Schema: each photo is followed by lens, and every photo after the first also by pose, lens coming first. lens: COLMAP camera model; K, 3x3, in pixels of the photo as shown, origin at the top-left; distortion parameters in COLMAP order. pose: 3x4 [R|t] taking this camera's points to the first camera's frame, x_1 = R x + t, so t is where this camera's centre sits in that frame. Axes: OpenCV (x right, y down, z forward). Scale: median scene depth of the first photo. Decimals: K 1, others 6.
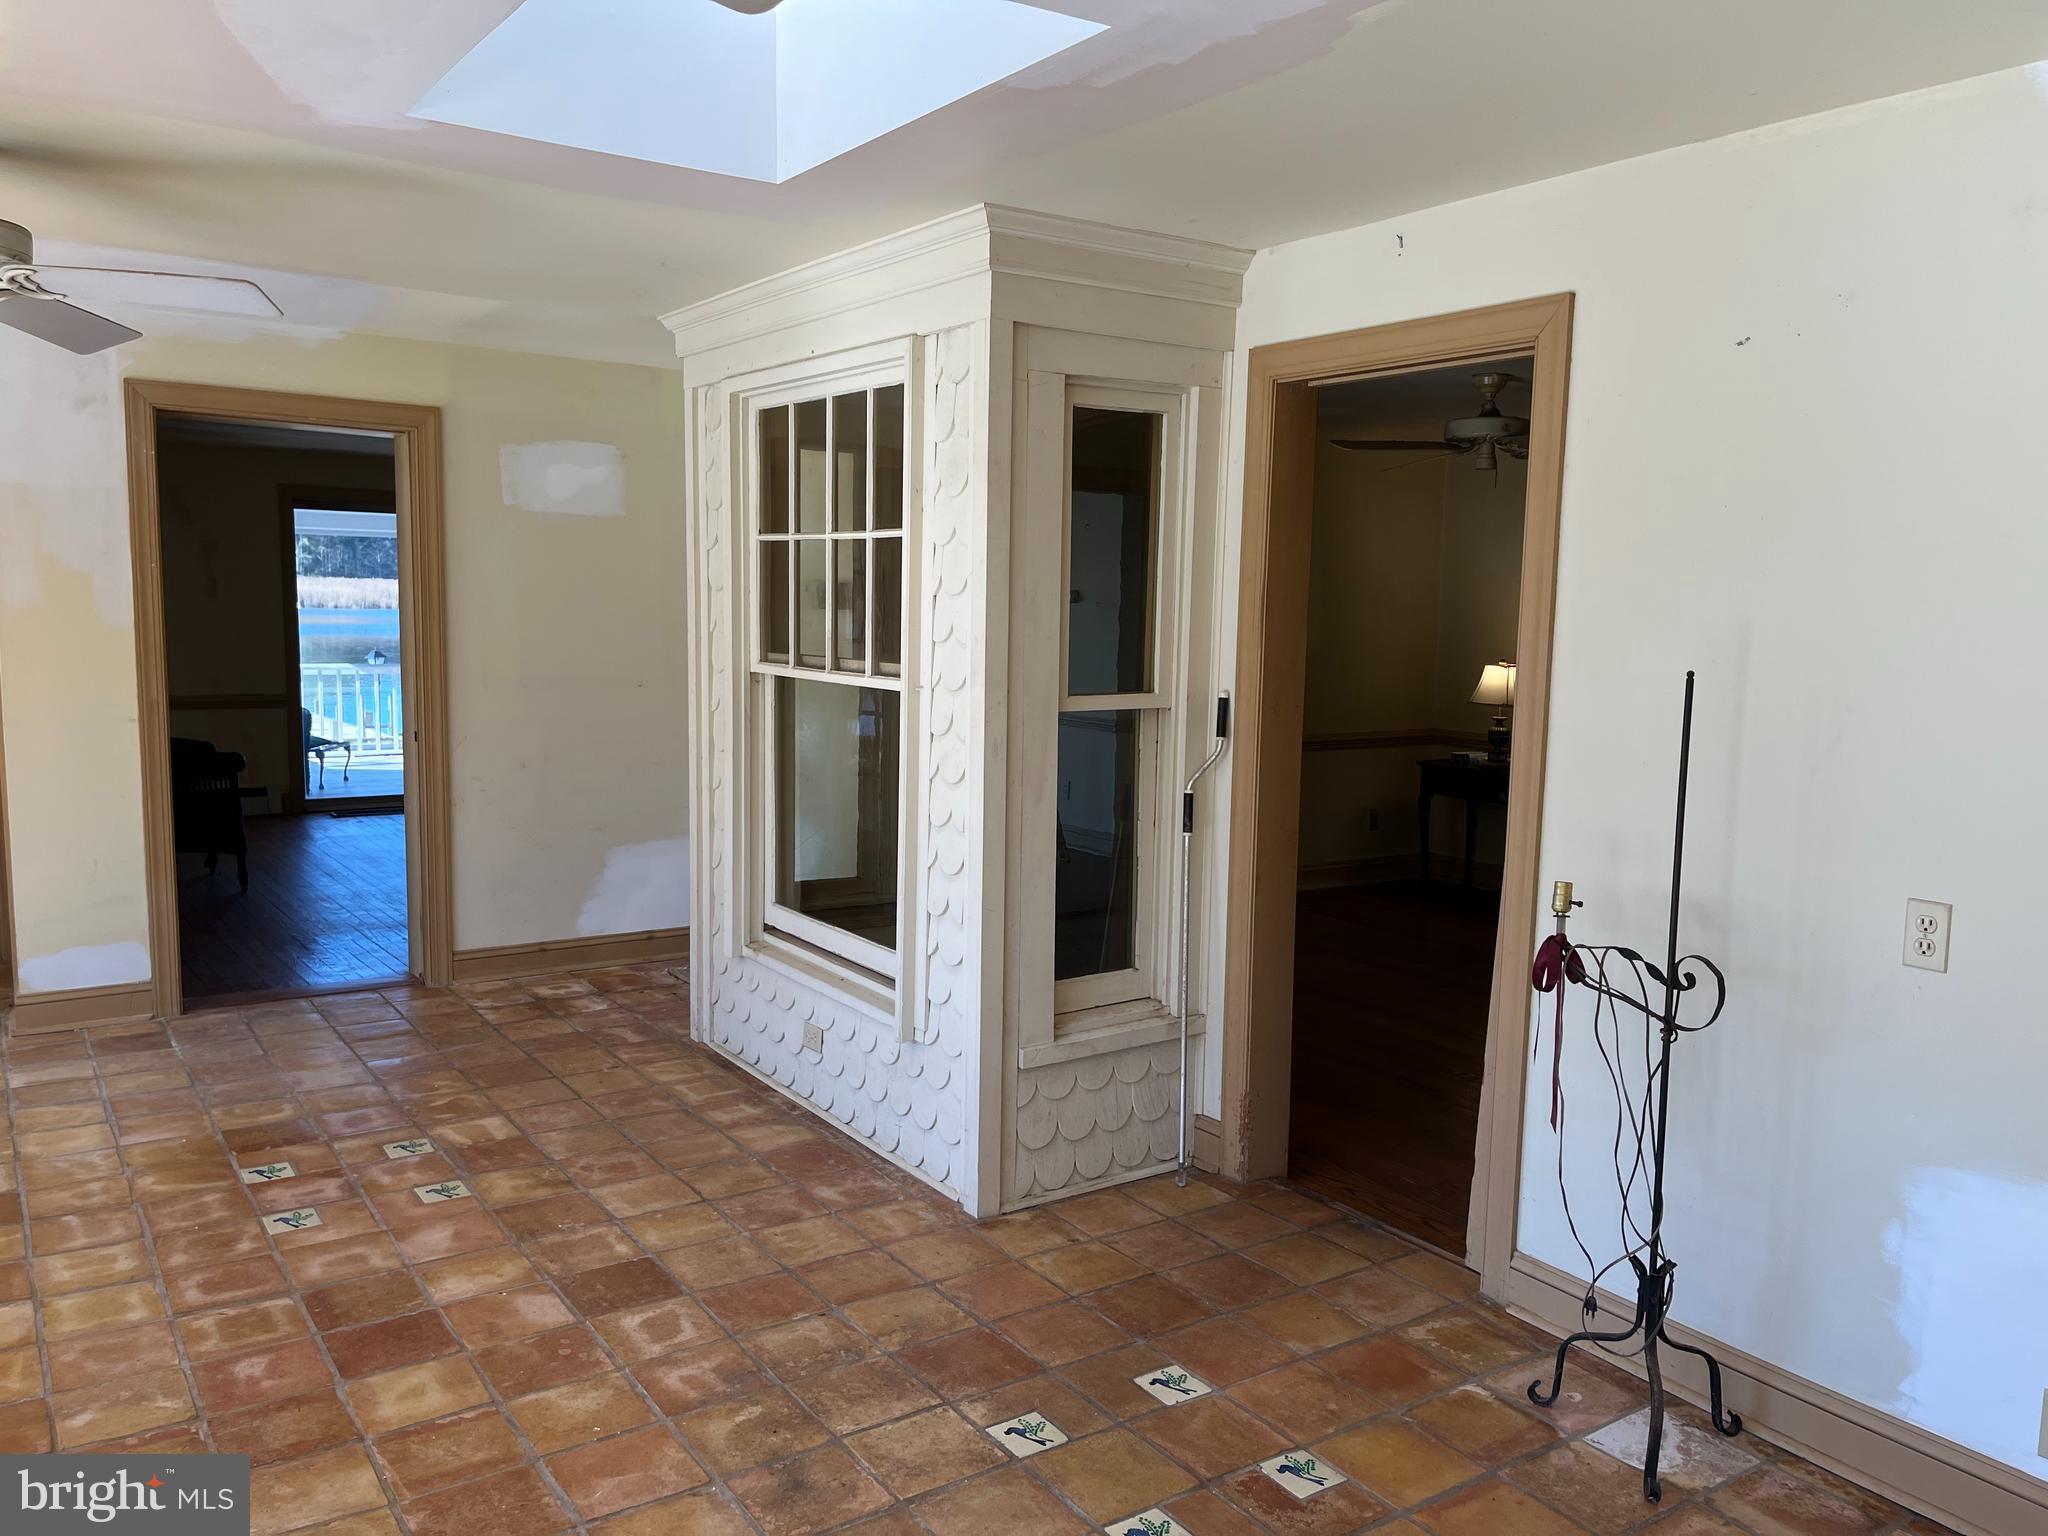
lens RADIAL K [[1540.8, 0, 1015.2], [0, 1540.8, 779.5], [0, 0, 1]] dist [0.064219, -0.089462]
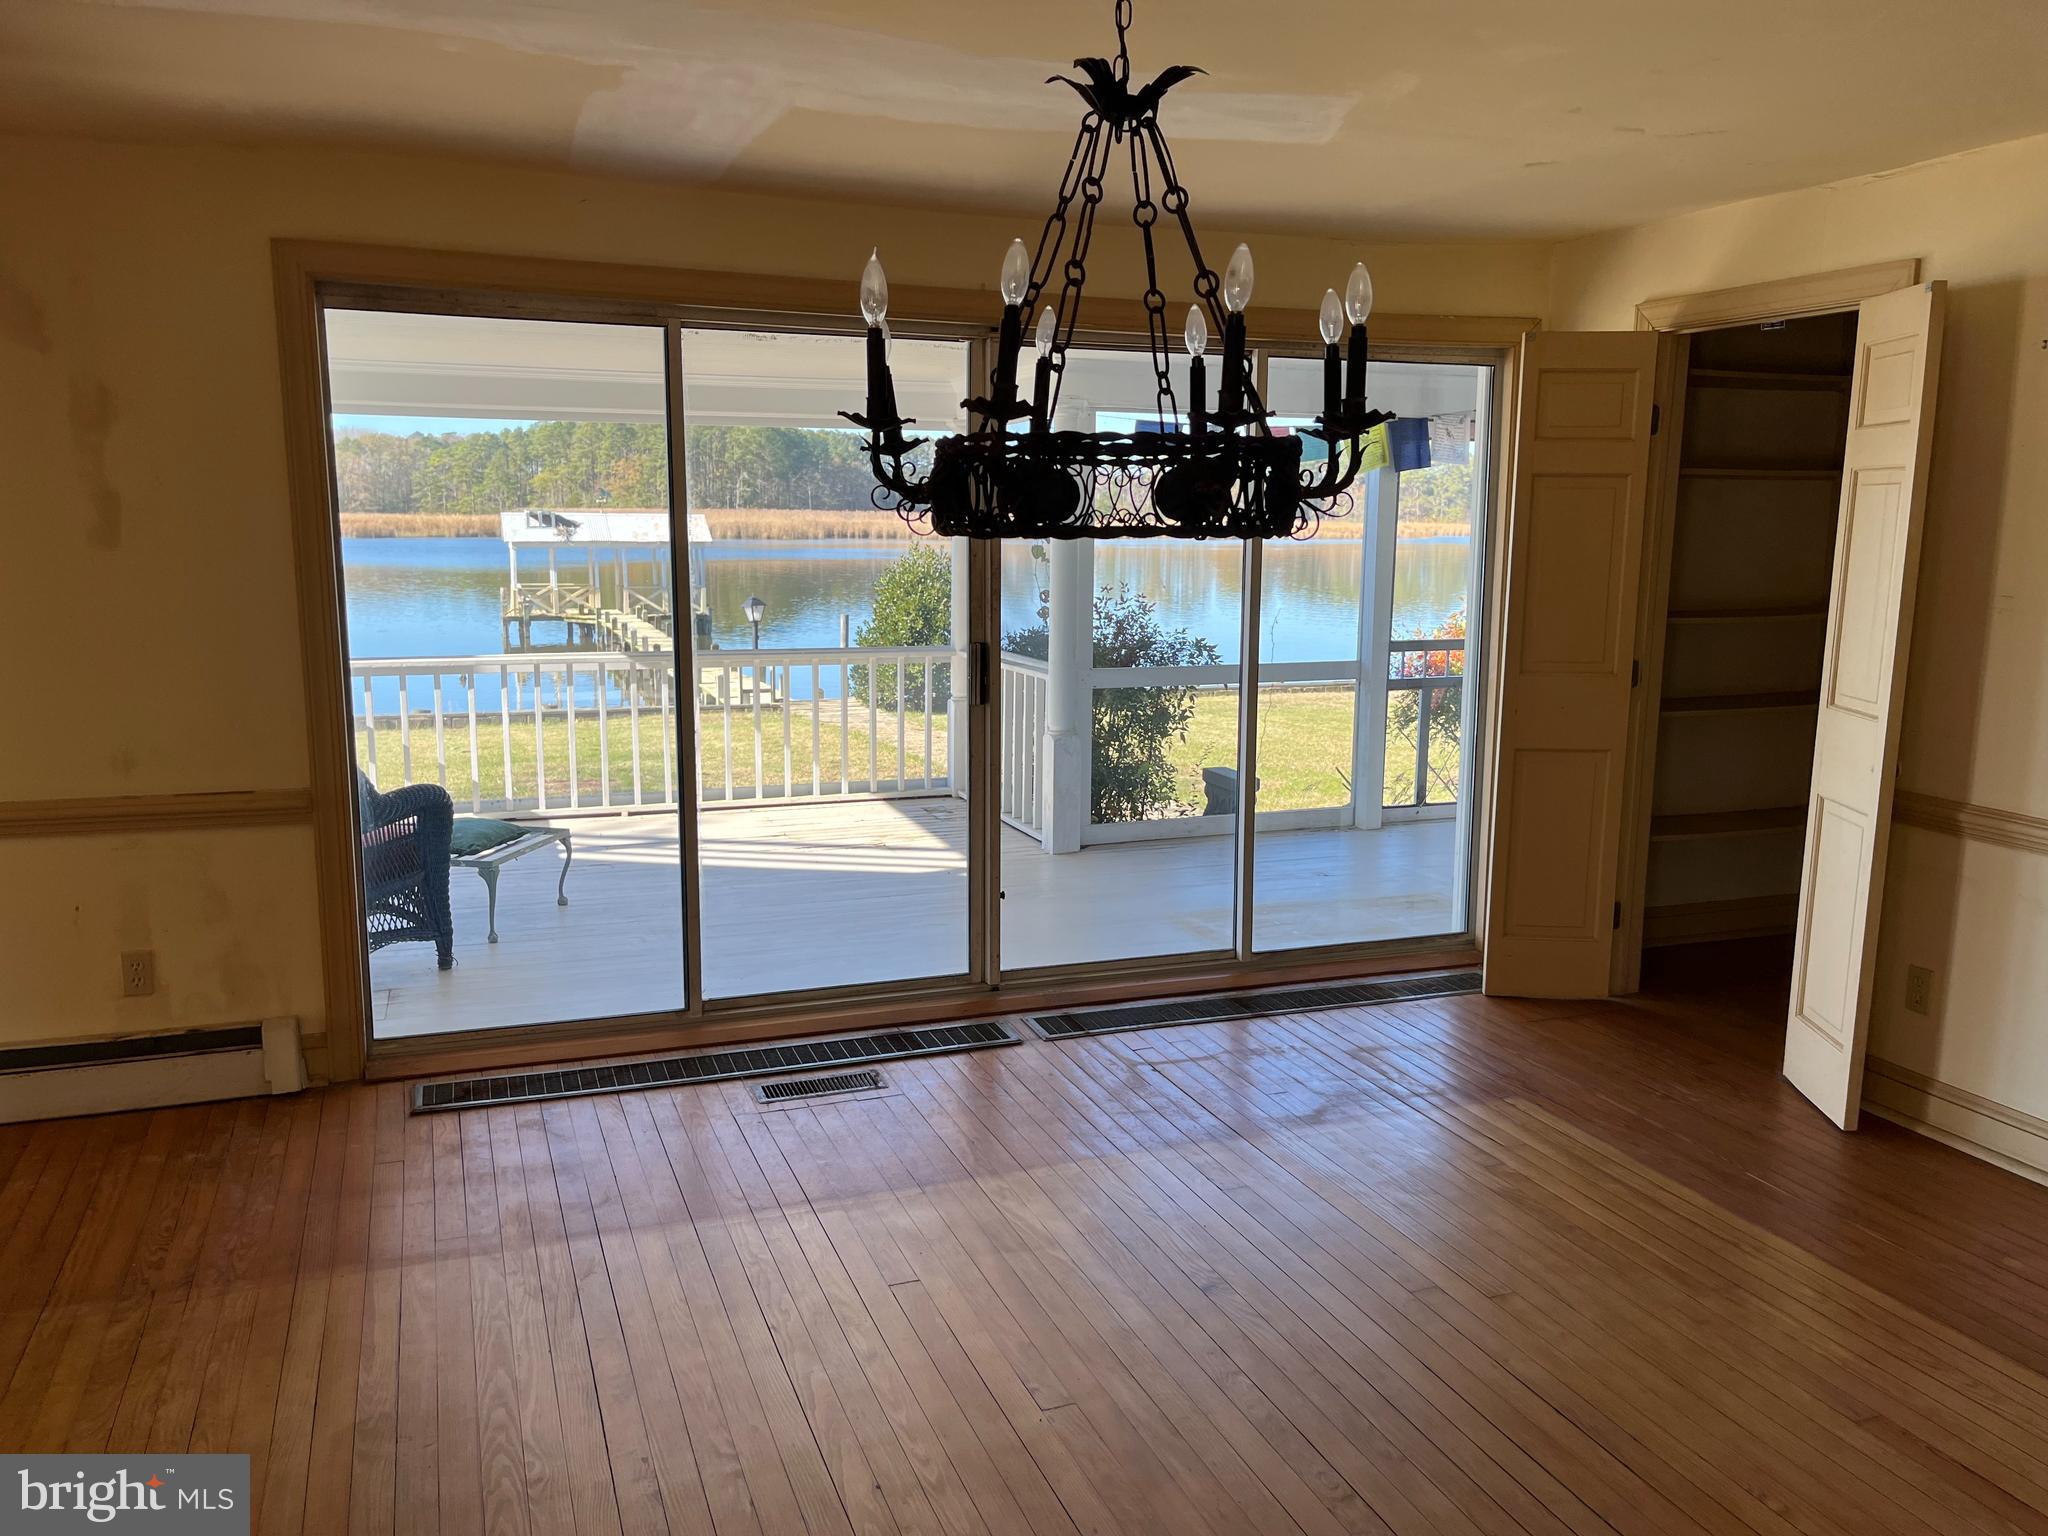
lens RADIAL K [[1540.8, 0, 1015.2], [0, 1540.8, 779.5], [0, 0, 1]] dist [0.064219, -0.089462]
pose [[0.967668, 0.032452, -0.250131, -0.194689], [-0.020520, 0.998530, 0.050161, -0.082010], [0.251391, -0.043407, 0.966912, 0.662218]]
